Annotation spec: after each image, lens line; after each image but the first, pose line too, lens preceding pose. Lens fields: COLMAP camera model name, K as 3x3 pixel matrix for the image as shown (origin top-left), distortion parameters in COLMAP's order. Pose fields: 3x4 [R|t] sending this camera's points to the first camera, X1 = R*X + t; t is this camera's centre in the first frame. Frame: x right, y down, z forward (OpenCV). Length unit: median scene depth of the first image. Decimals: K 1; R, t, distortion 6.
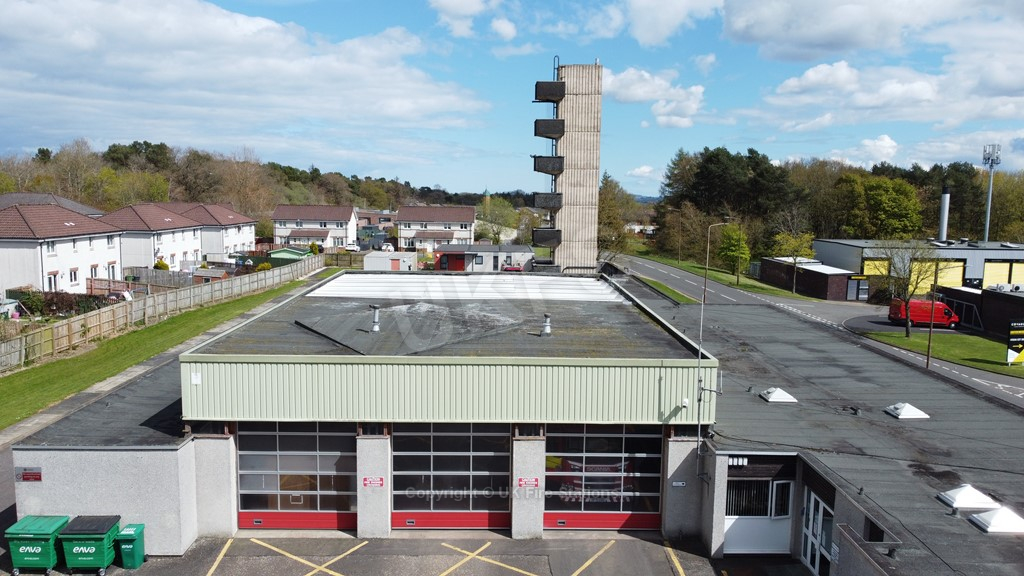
lens RADIAL K [[771.9, 0, 512.0], [0, 771.9, 288.0], [0, 0, 1]] dist [0.008306, -0.011750]
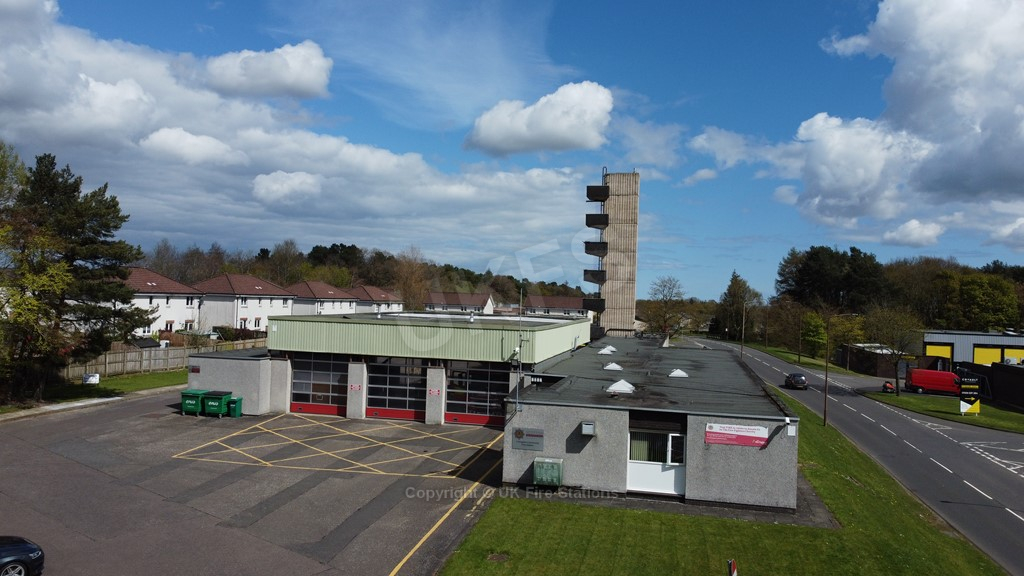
lens RADIAL K [[771.9, 0, 512.0], [0, 771.9, 288.0], [0, 0, 1]] dist [0.008306, -0.011750]
pose [[0.970844, 0.014788, -0.239254, 0.614390], [-0.048336, 0.989671, -0.134964, 0.238373], [0.234787, 0.142594, 0.961531, -0.726850]]
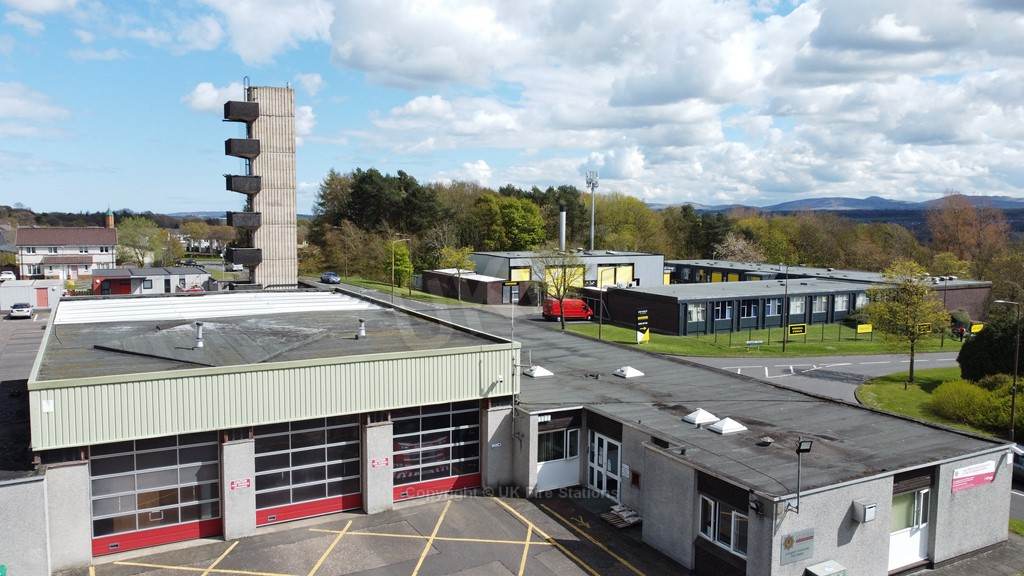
lens RADIAL K [[771.9, 0, 512.0], [0, 771.9, 288.0], [0, 0, 1]] dist [0.008306, -0.011750]
pose [[0.886854, -0.050058, 0.459330, -0.312131], [0.060939, 0.998102, -0.008883, 0.013054], [-0.458014, 0.035869, 0.888221, -0.122025]]
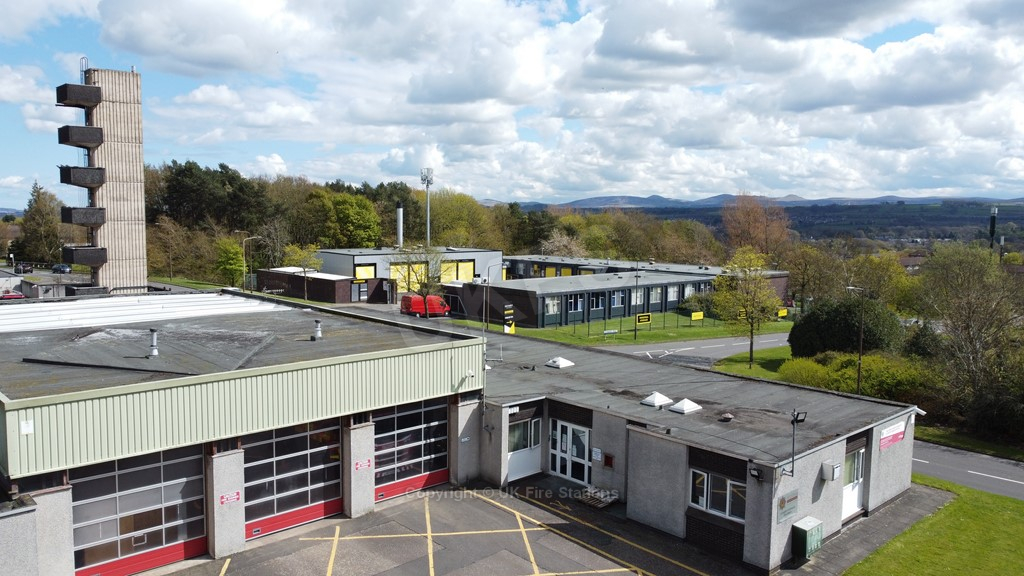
lens RADIAL K [[771.9, 0, 512.0], [0, 771.9, 288.0], [0, 0, 1]] dist [0.008306, -0.011750]
pose [[0.742705, -0.069861, 0.665965, -0.537357], [0.081404, 0.996586, 0.013759, -0.004324], [-0.664653, 0.043993, 0.745856, -0.002761]]
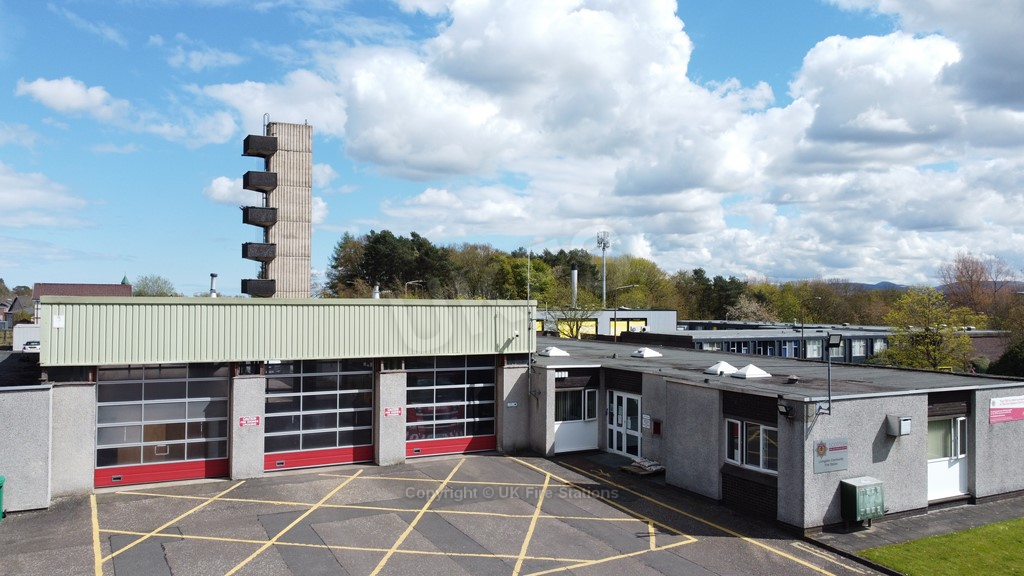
lens RADIAL K [[771.9, 0, 512.0], [0, 771.9, 288.0], [0, 0, 1]] dist [0.008306, -0.011750]
pose [[0.893159, -0.000603, 0.449740, -0.319210], [0.061229, 0.990851, -0.120270, 0.212652], [-0.445553, 0.134958, 0.885025, -0.091222]]
